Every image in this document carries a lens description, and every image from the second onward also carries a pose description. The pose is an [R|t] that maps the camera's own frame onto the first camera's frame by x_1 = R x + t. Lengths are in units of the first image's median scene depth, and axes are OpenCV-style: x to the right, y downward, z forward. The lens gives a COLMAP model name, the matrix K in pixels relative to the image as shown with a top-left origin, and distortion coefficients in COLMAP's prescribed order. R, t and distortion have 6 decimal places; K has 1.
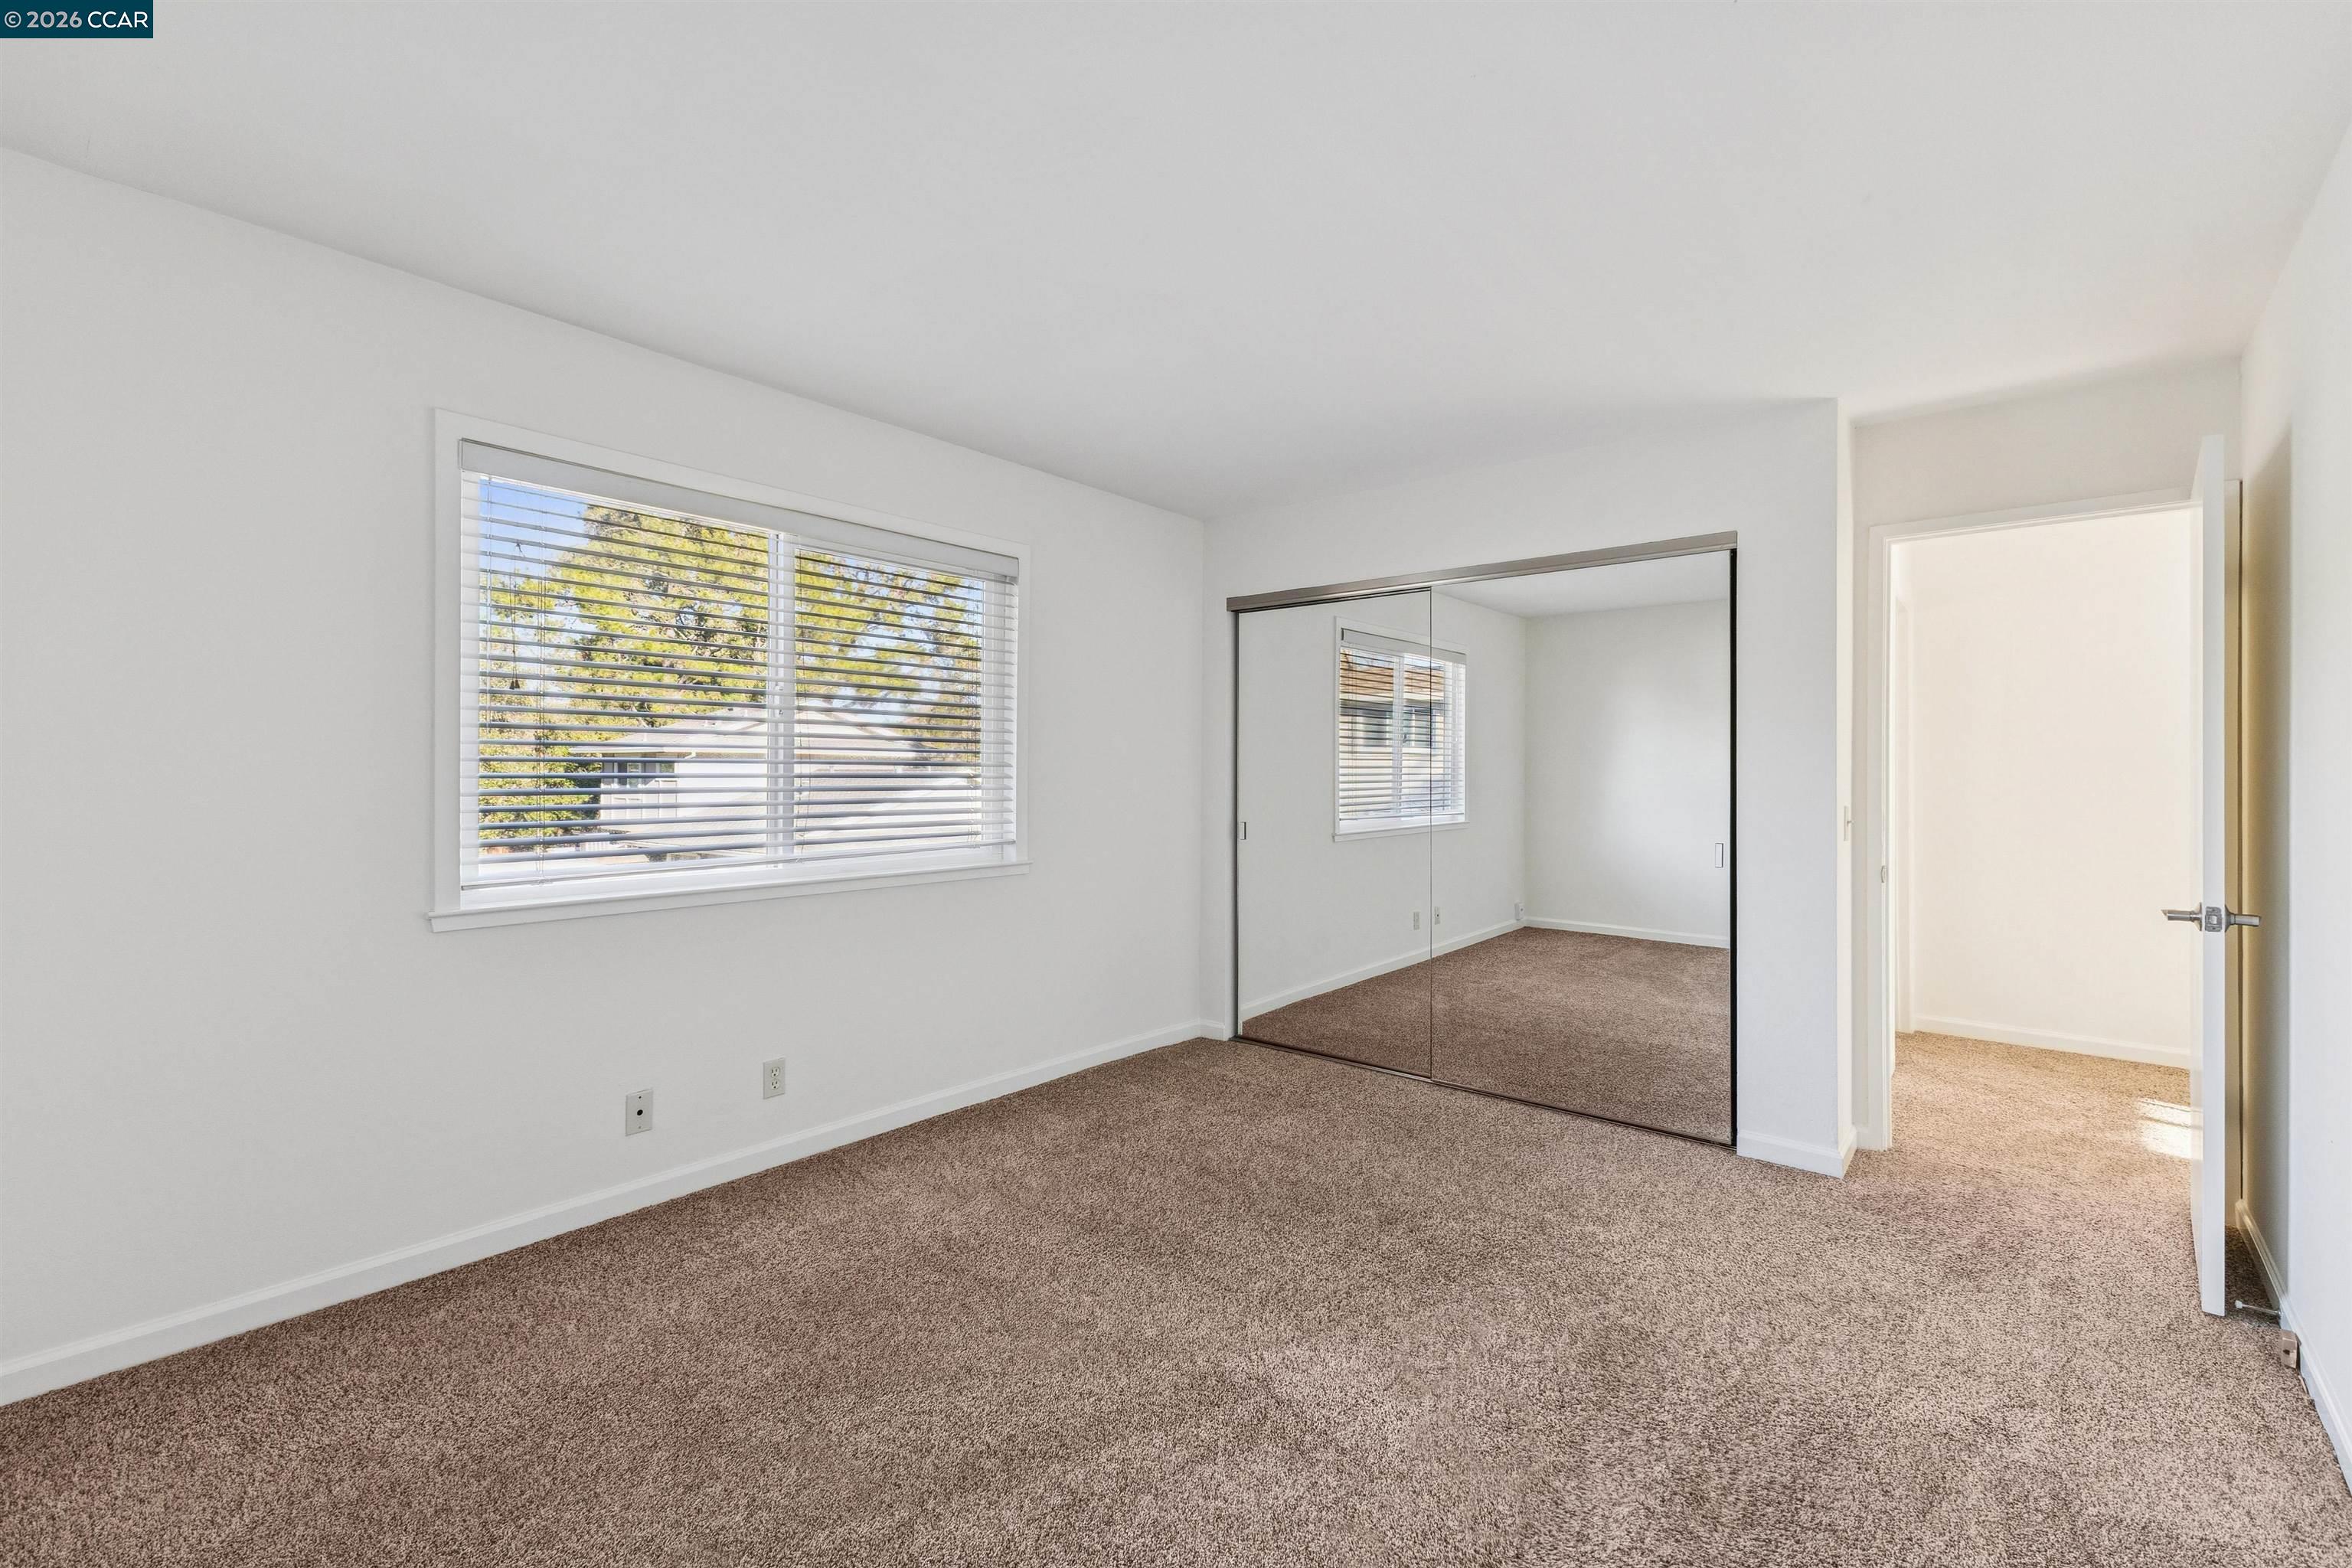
lens RADIAL K [[1014.9, 0, 1172.9], [0, 1014.9, 774.5], [0, 0, 1]] dist [0.011139, -0.002683]
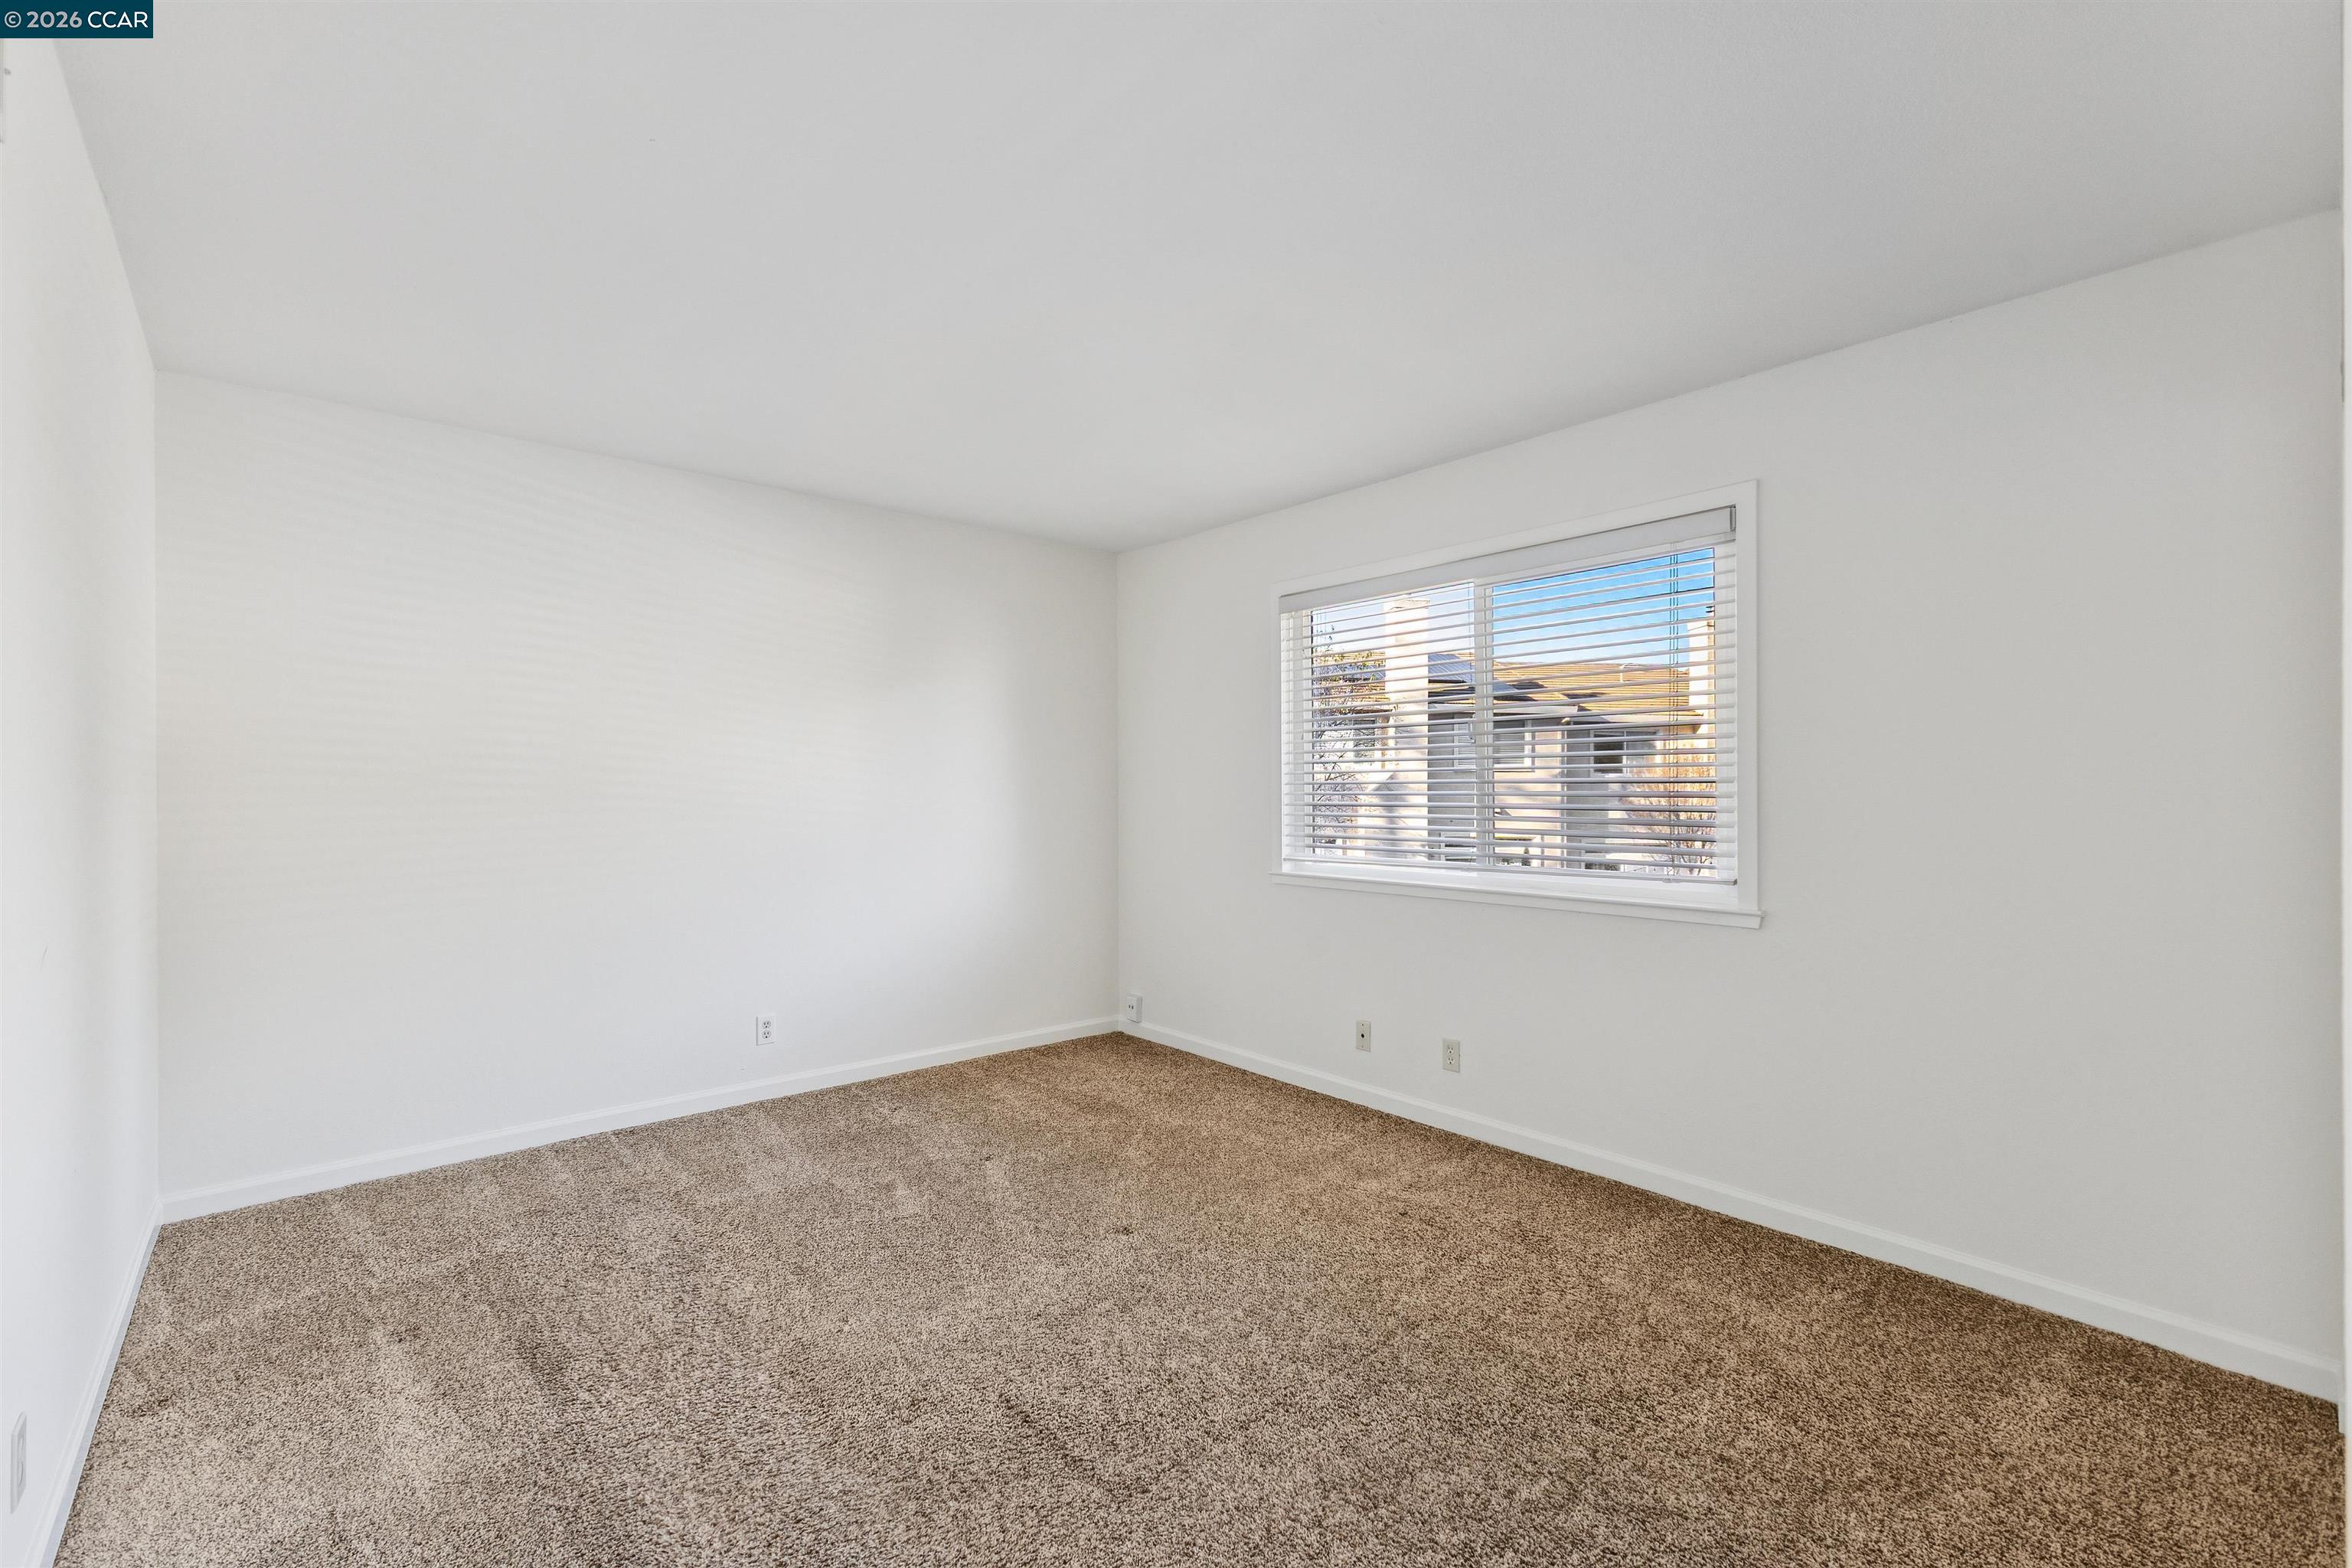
lens RADIAL K [[1014.9, 0, 1180.4], [0, 1014.9, 780.3], [0, 0, 1]] dist [0.011139, -0.002683]
pose [[-0.154585, -0.008957, -0.987939, 0.873997], [0.000379, 0.999958, -0.009126, -0.004069], [0.987979, -0.001785, -0.154576, 0.954324]]
